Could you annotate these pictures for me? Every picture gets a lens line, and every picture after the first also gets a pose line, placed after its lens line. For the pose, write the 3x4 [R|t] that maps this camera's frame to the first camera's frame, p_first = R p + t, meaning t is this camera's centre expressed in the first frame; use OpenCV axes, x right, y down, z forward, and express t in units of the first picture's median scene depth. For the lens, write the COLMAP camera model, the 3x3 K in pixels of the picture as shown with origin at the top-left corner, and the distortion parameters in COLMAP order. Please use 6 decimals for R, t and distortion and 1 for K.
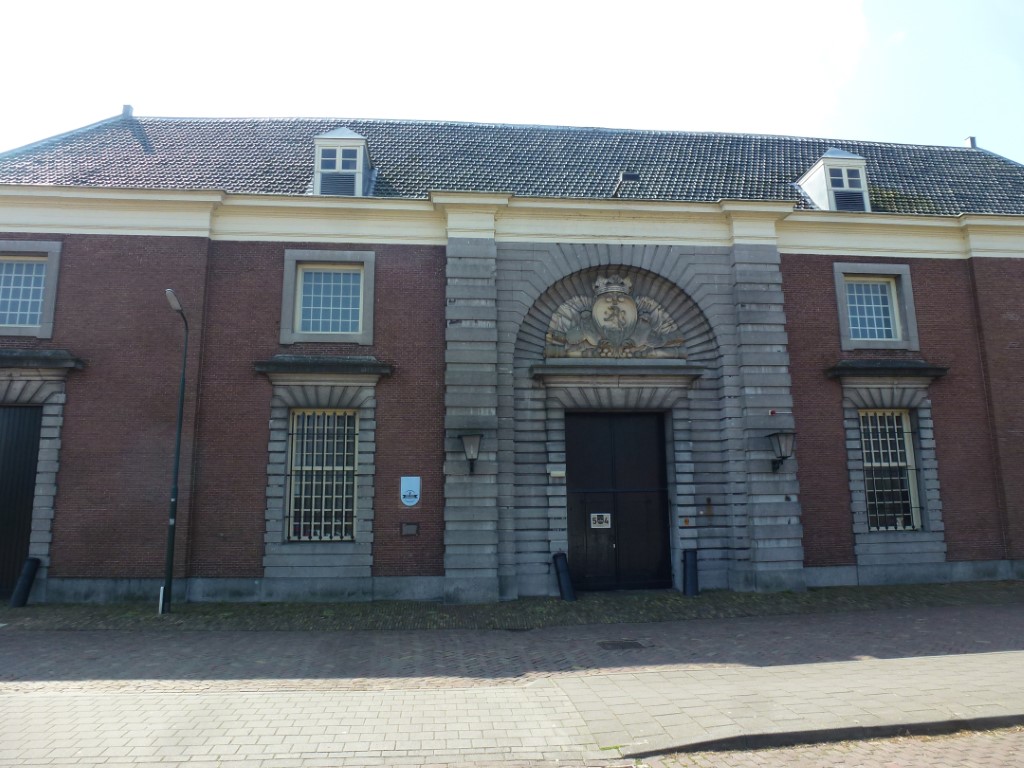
lens RADIAL K [[798.8, 0, 511.5], [0, 798.8, 380.8], [0, 0, 1]] dist [-0.035695, 0.011946]
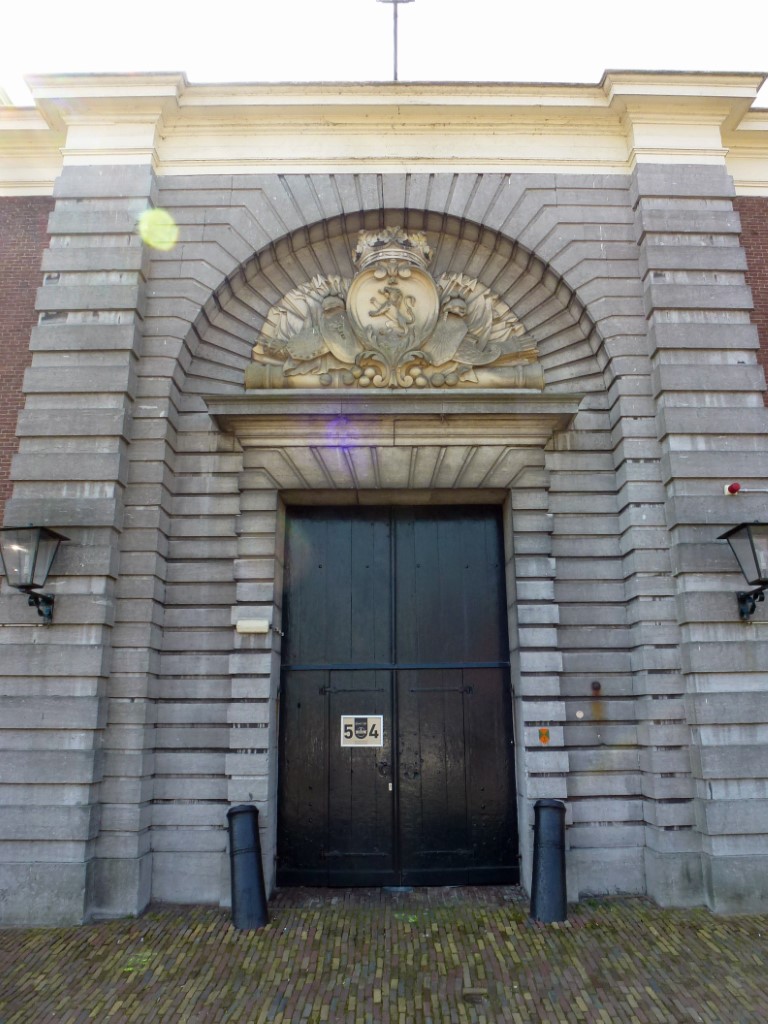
lens RADIAL K [[798.8, 0, 385.5], [0, 798.8, 512.9], [0, 0, 1]] dist [-0.035695, 0.011946]
pose [[0.995482, -0.016768, -0.093456, 0.173619], [0.008947, 0.996469, -0.083480, 0.088674], [0.094526, 0.082267, 0.992117, 0.536585]]
